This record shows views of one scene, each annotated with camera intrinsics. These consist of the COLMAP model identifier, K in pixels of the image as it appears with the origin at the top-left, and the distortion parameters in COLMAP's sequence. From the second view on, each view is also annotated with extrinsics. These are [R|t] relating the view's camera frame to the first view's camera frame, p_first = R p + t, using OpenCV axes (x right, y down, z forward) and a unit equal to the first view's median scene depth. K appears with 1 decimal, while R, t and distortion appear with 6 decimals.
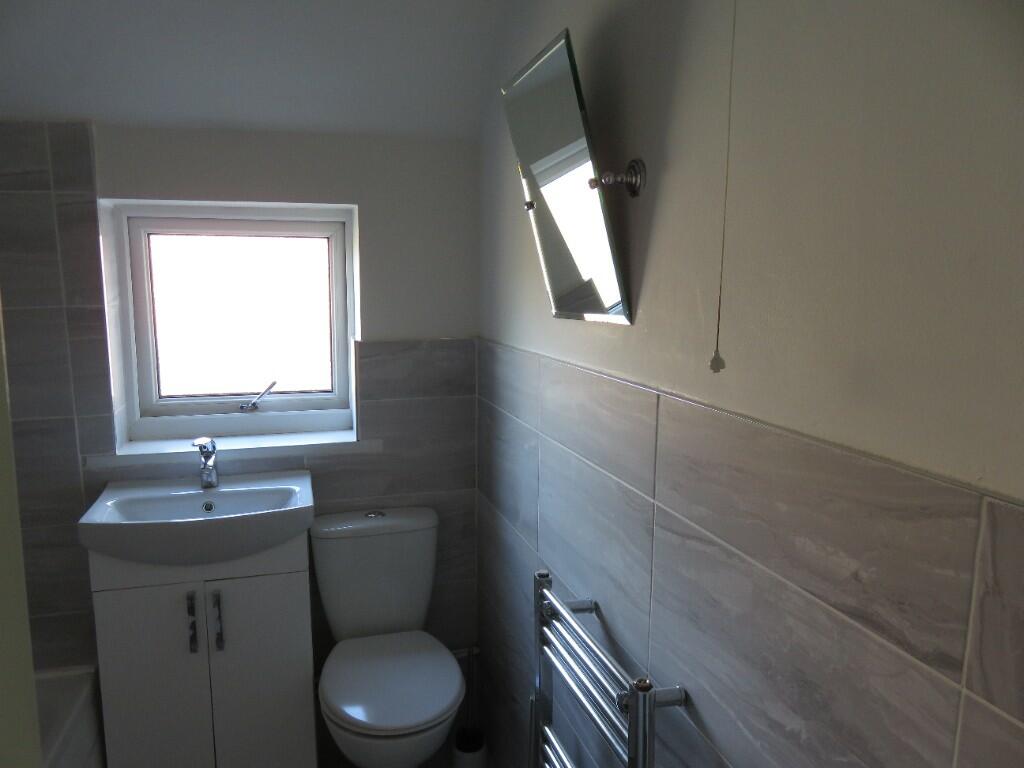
lens RADIAL K [[770.9, 0, 512.0], [0, 770.9, 384.0], [0, 0, 1]] dist [-0.001149, -0.003404]
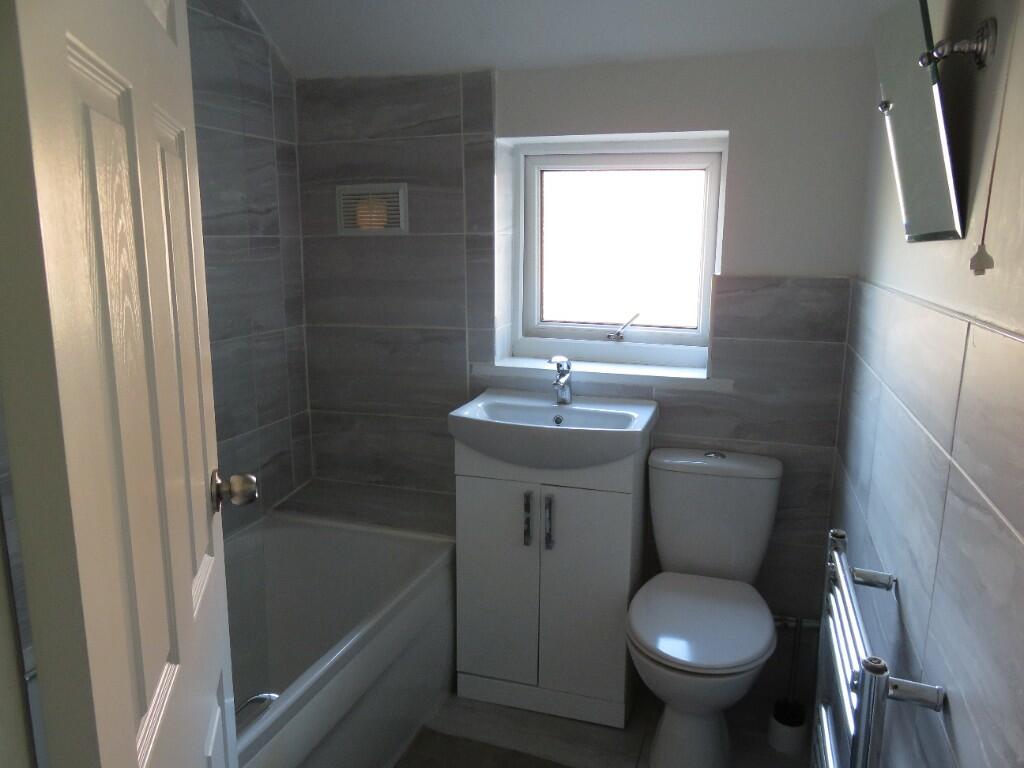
lens RADIAL K [[770.9, 0, 512.0], [0, 770.9, 384.0], [0, 0, 1]] dist [-0.001149, -0.003404]
pose [[0.831471, 0.111346, -0.544296, 0.137143], [-0.085204, 0.993677, 0.073117, 0.033641], [0.548995, -0.014418, 0.835701, 0.054315]]
